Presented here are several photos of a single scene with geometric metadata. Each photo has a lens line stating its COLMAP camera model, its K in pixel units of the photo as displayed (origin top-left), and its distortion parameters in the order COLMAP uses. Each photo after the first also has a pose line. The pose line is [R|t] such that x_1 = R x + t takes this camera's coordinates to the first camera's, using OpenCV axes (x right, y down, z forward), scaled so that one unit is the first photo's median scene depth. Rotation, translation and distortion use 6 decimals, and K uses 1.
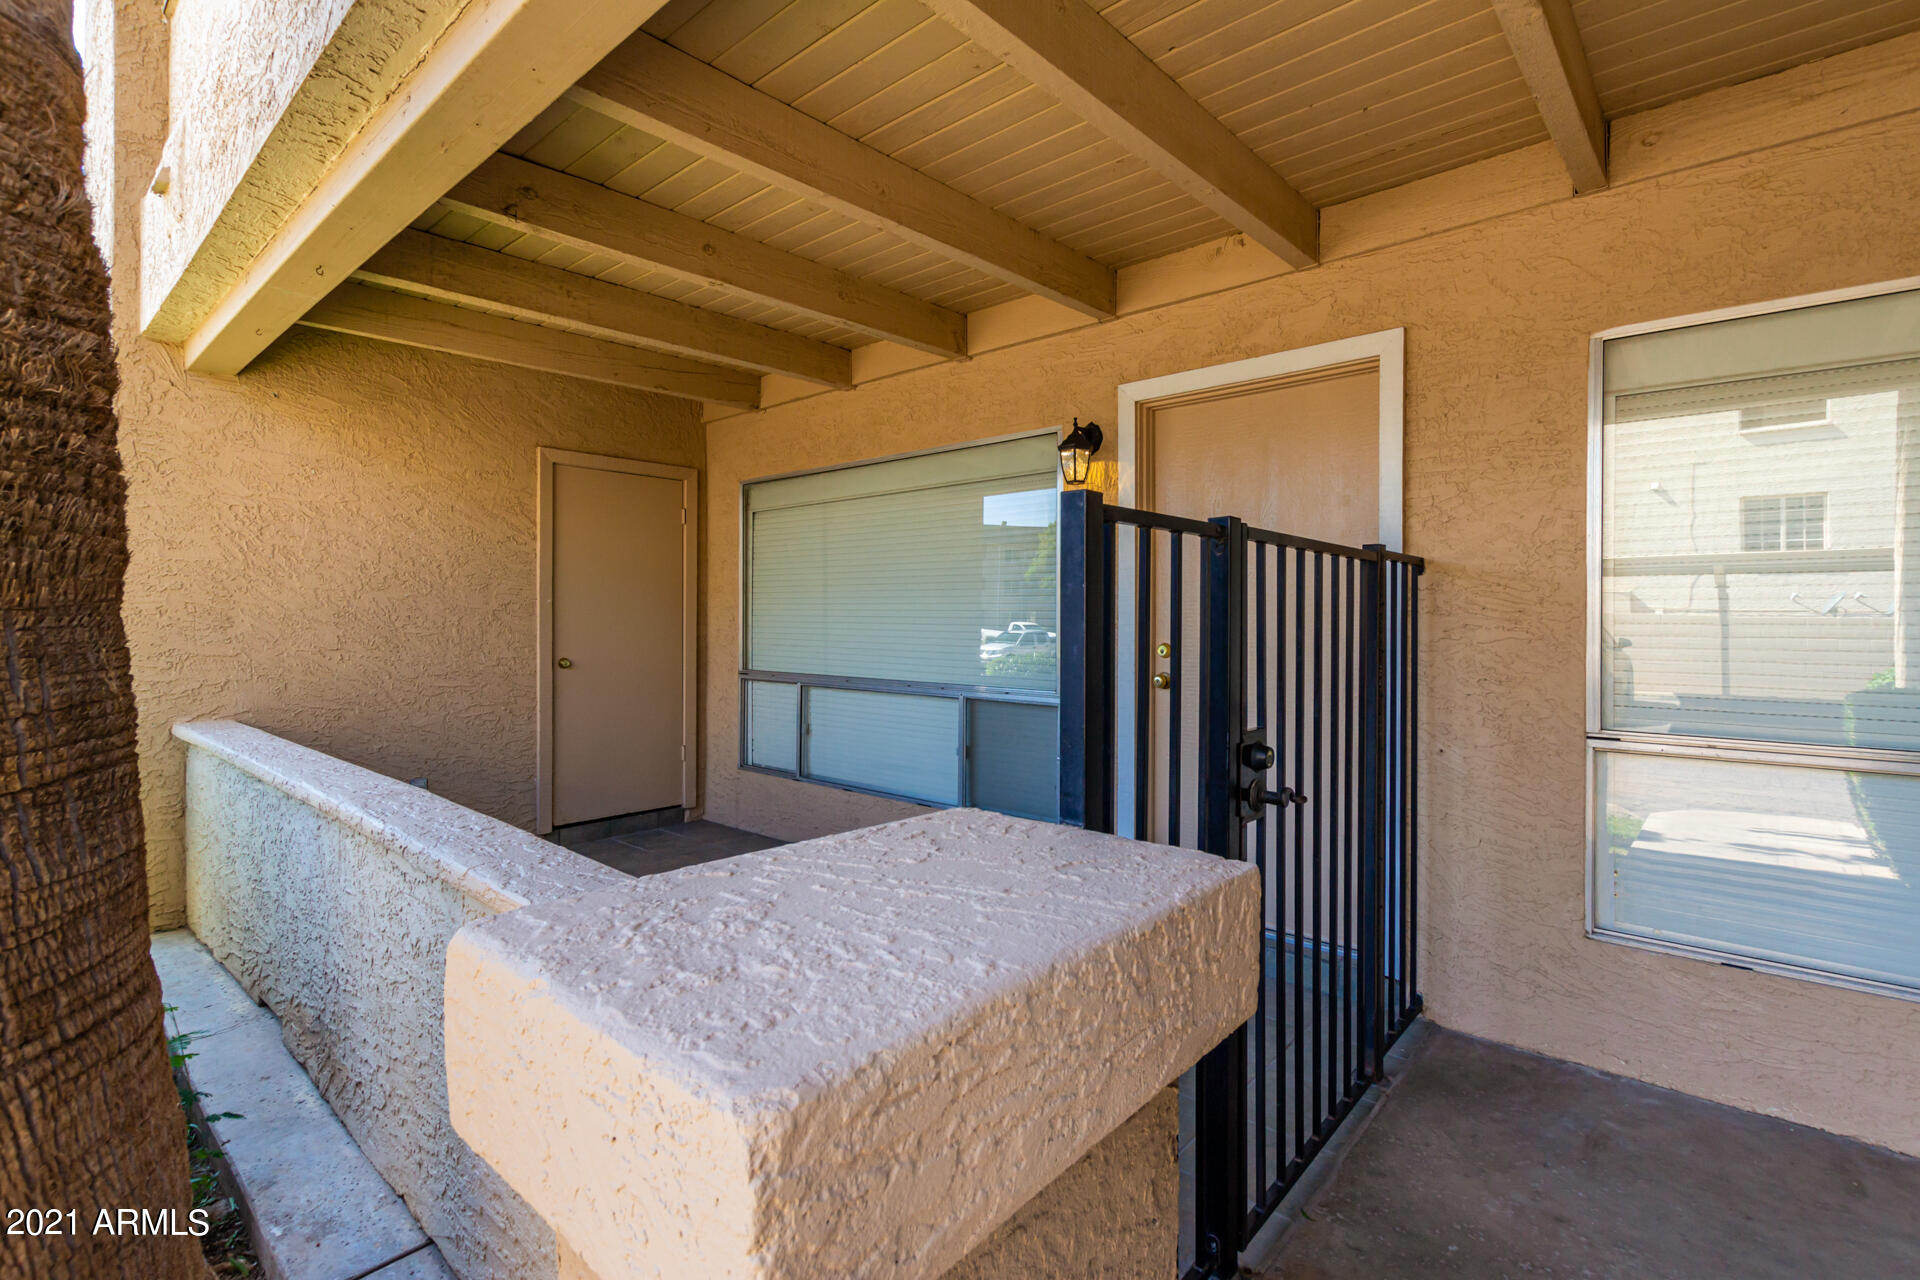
lens RADIAL K [[936.7, 0, 960.0], [0, 936.7, 640.0], [0, 0, 1]] dist [-0.000686, -0.005699]
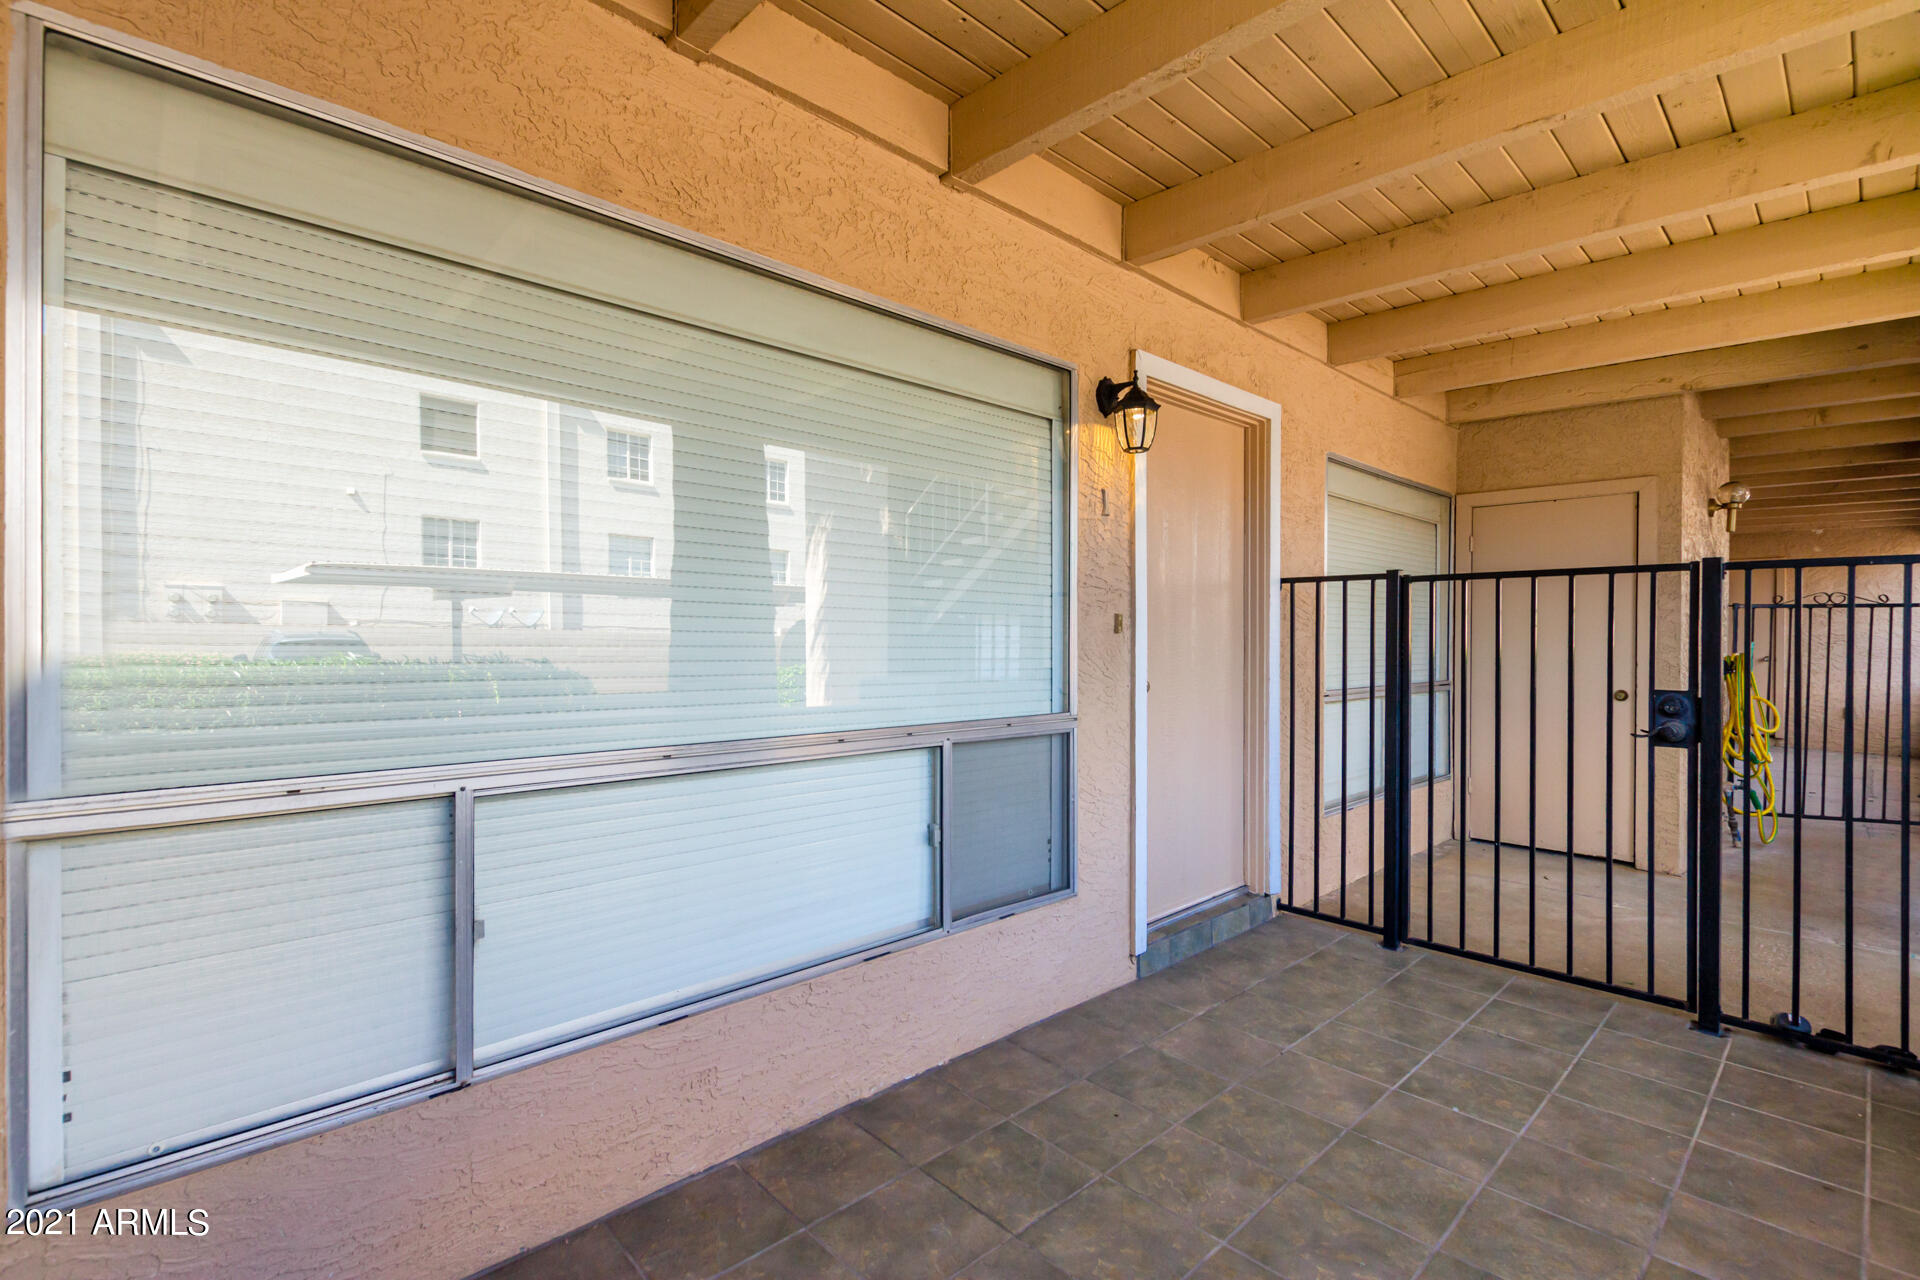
lens RADIAL K [[936.7, 0, 960.0], [0, 936.7, 640.0], [0, 0, 1]] dist [-0.000686, -0.005699]
pose [[0.017930, -0.005823, 0.999822, -0.229473], [0.018626, 0.999811, 0.005489, -0.003986], [-0.999666, 0.018525, 0.018035, 0.380295]]
